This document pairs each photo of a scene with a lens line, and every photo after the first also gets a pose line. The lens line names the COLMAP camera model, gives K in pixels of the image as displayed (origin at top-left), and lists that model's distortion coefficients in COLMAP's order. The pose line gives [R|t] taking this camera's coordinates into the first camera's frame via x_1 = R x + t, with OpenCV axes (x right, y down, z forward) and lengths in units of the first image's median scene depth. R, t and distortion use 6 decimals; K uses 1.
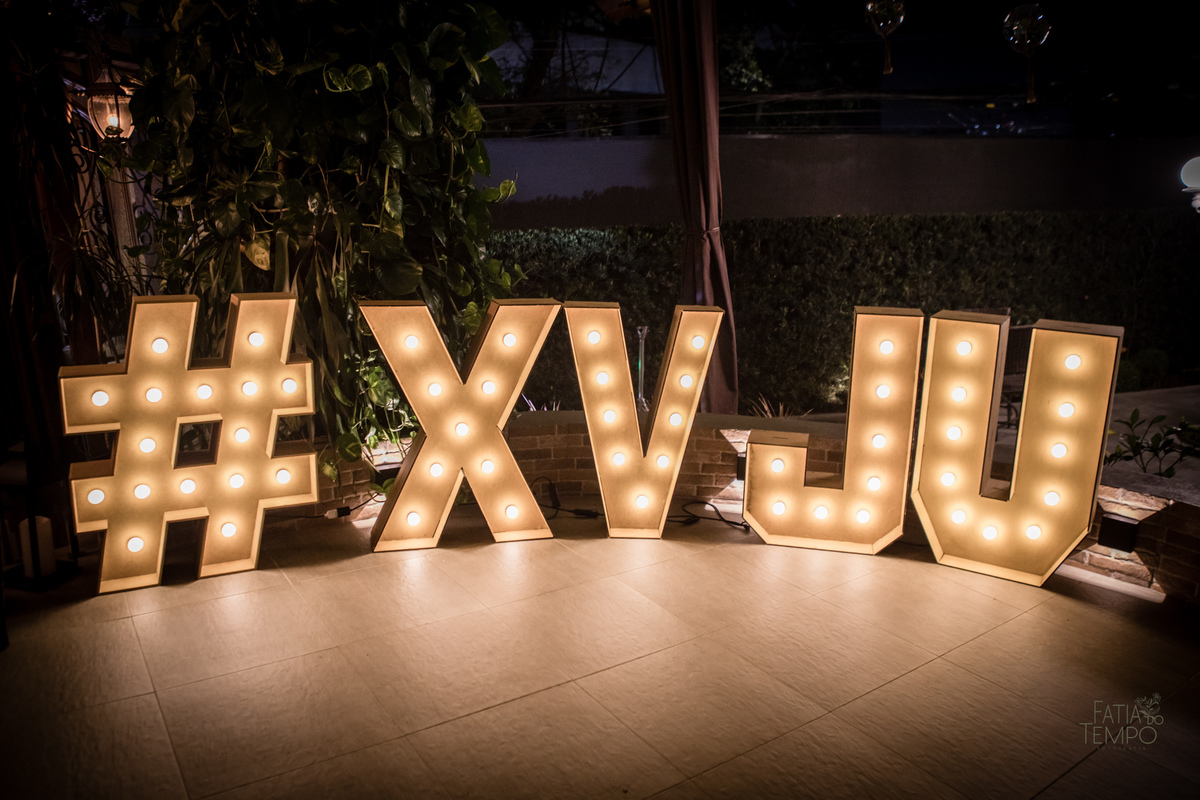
lens RADIAL K [[846.0, 0, 598.4], [0, 846.0, 382.9], [0, 0, 1]] dist [-0.084796, 0.000711]
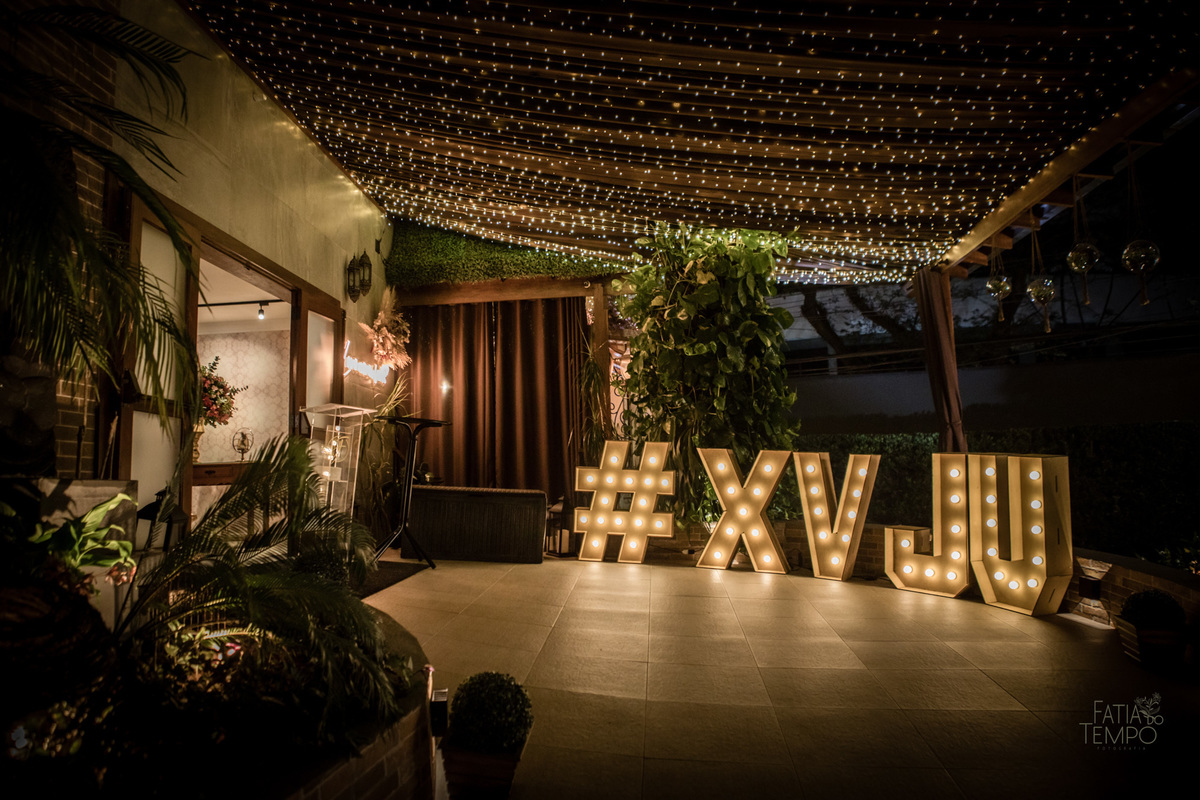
lens RADIAL K [[846.0, 0, 598.4], [0, 846.0, 382.9], [0, 0, 1]] dist [-0.084796, 0.000711]
pose [[0.785401, -0.044550, -0.617382, 0.838975], [-0.129558, 0.963483, -0.234342, 0.279462], [0.605277, 0.264039, 0.750949, -0.819420]]
